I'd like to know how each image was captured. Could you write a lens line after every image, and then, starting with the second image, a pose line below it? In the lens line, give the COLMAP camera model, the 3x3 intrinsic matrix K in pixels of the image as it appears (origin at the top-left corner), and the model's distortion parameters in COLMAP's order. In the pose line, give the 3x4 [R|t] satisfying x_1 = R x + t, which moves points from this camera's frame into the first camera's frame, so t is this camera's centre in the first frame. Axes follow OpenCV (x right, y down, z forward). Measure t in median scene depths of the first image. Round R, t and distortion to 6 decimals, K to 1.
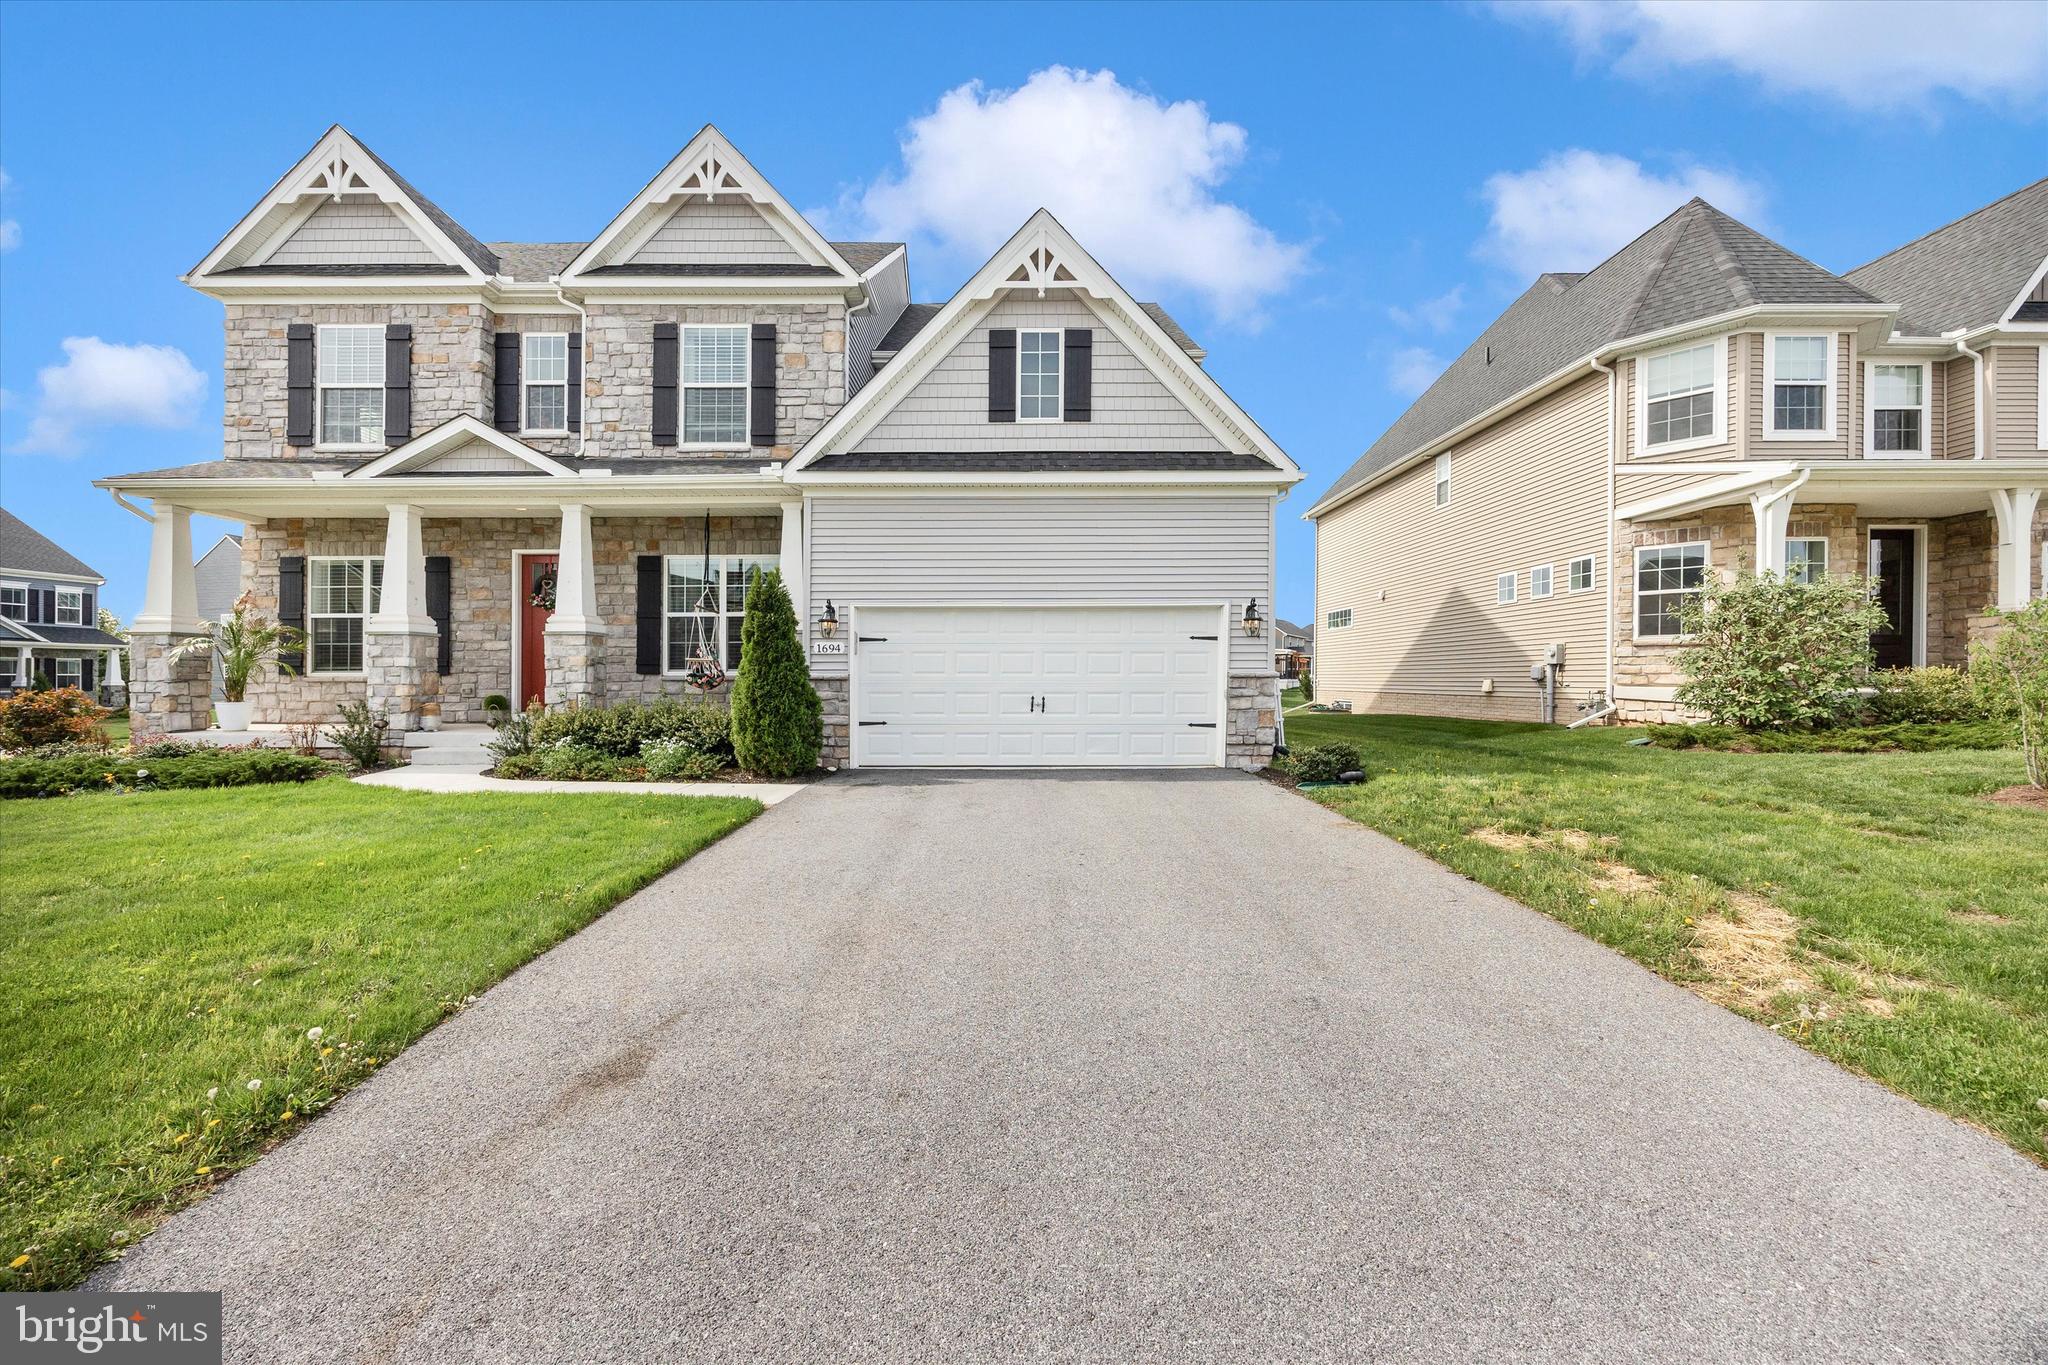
lens RADIAL K [[783.4, 0, 1011.4], [0, 783.4, 684.6], [0, 0, 1]] dist [0.003822, -0.000681]
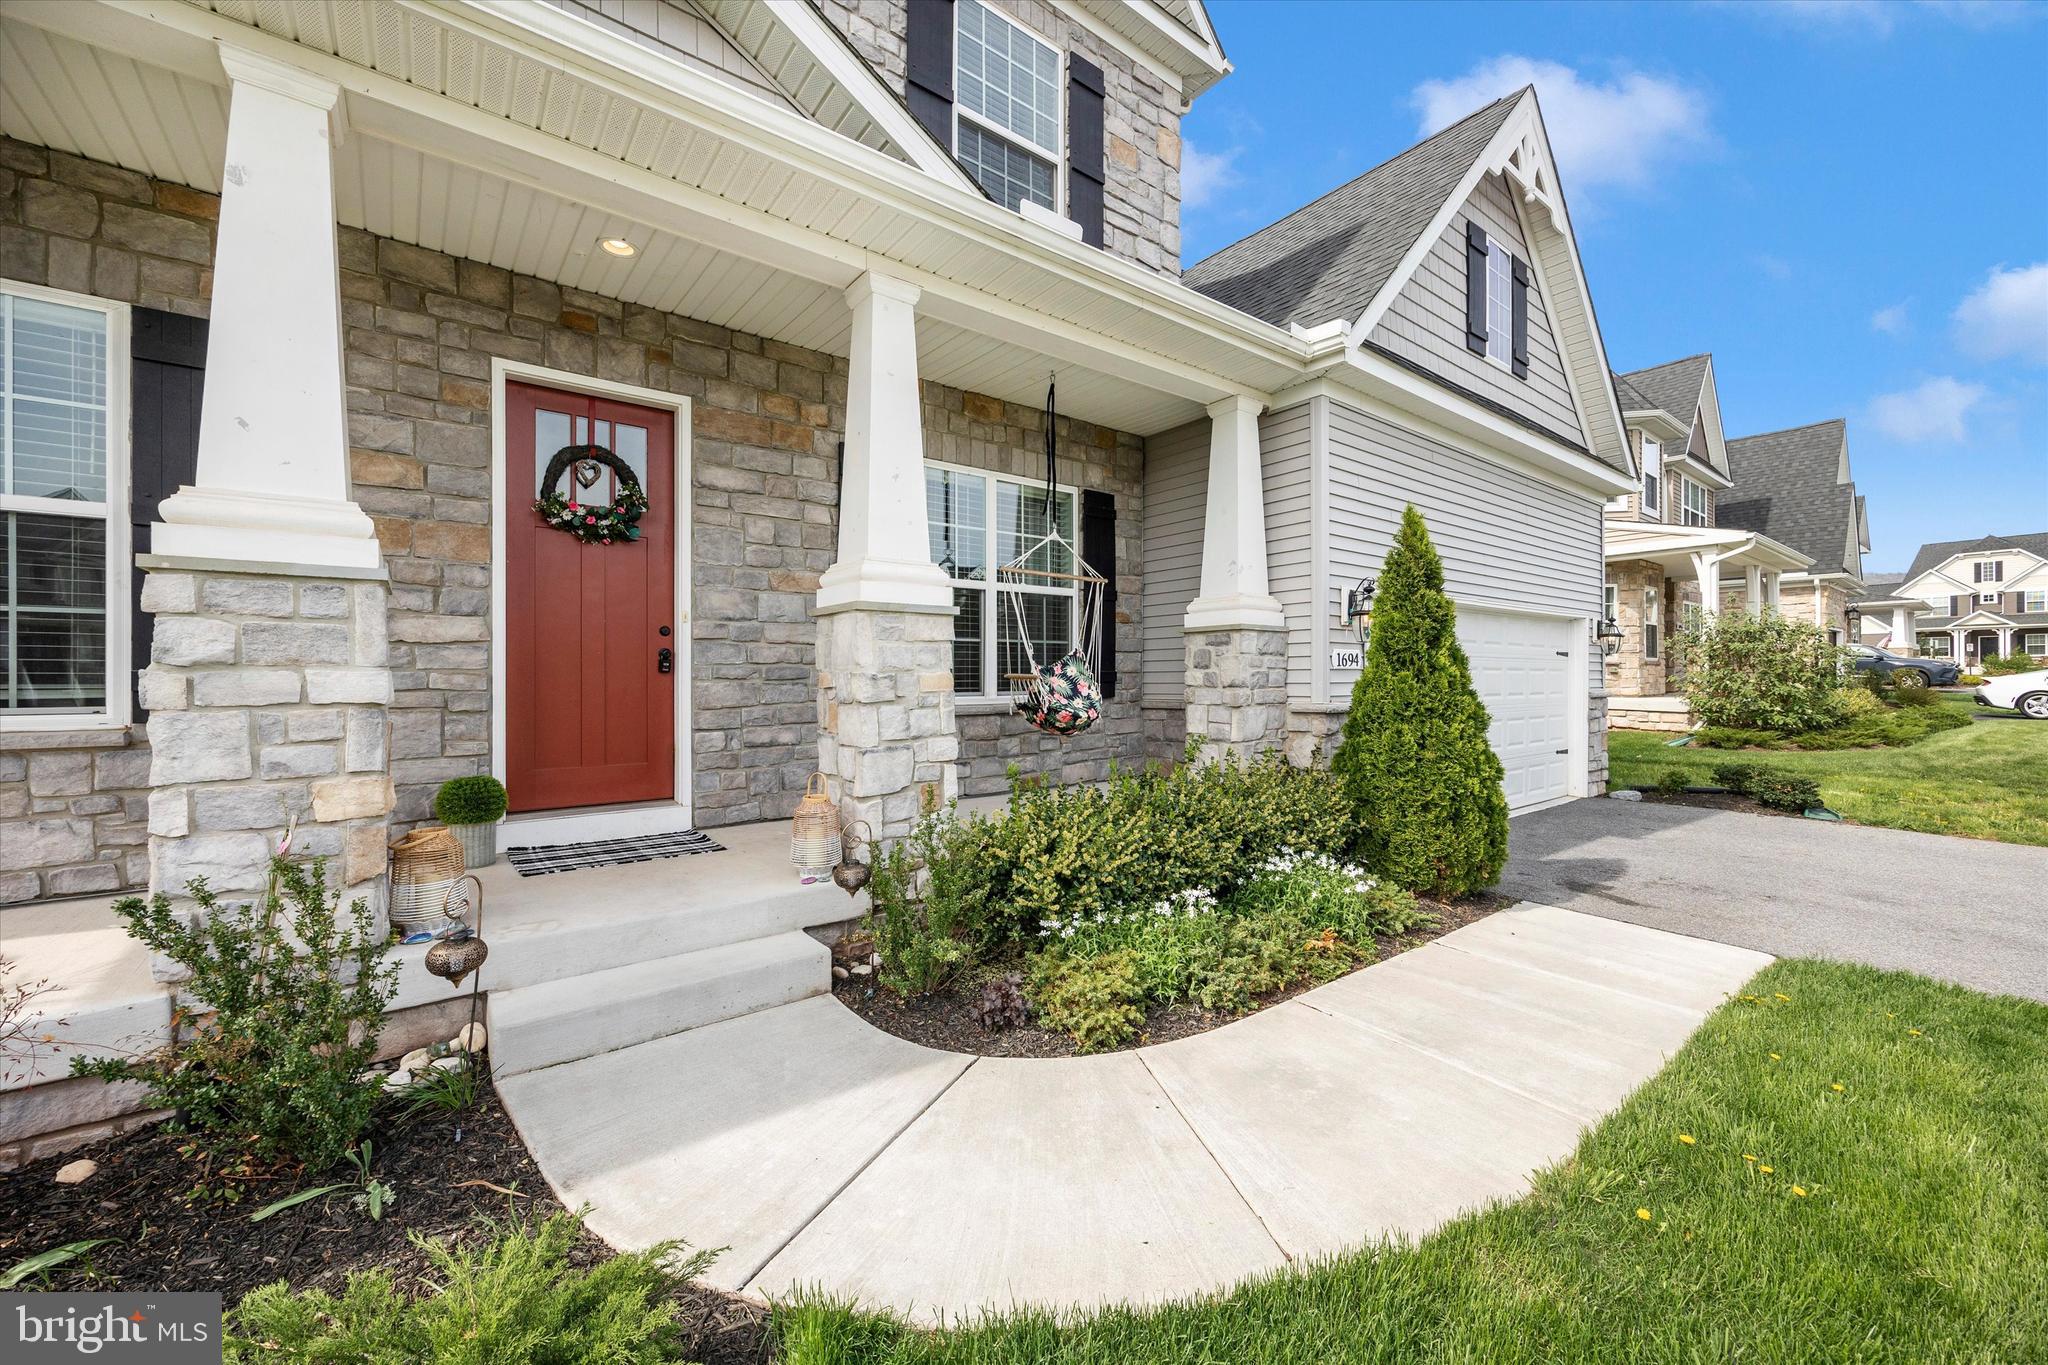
lens RADIAL K [[783.4, 0, 1026.8], [0, 783.4, 675.8], [0, 0, 1]] dist [0.003822, -0.000681]
pose [[0.786937, 0.001701, 0.617031, -0.670620], [0.004500, 0.999954, -0.008495, -0.025855], [-0.617017, 0.009461, 0.786893, 0.583351]]
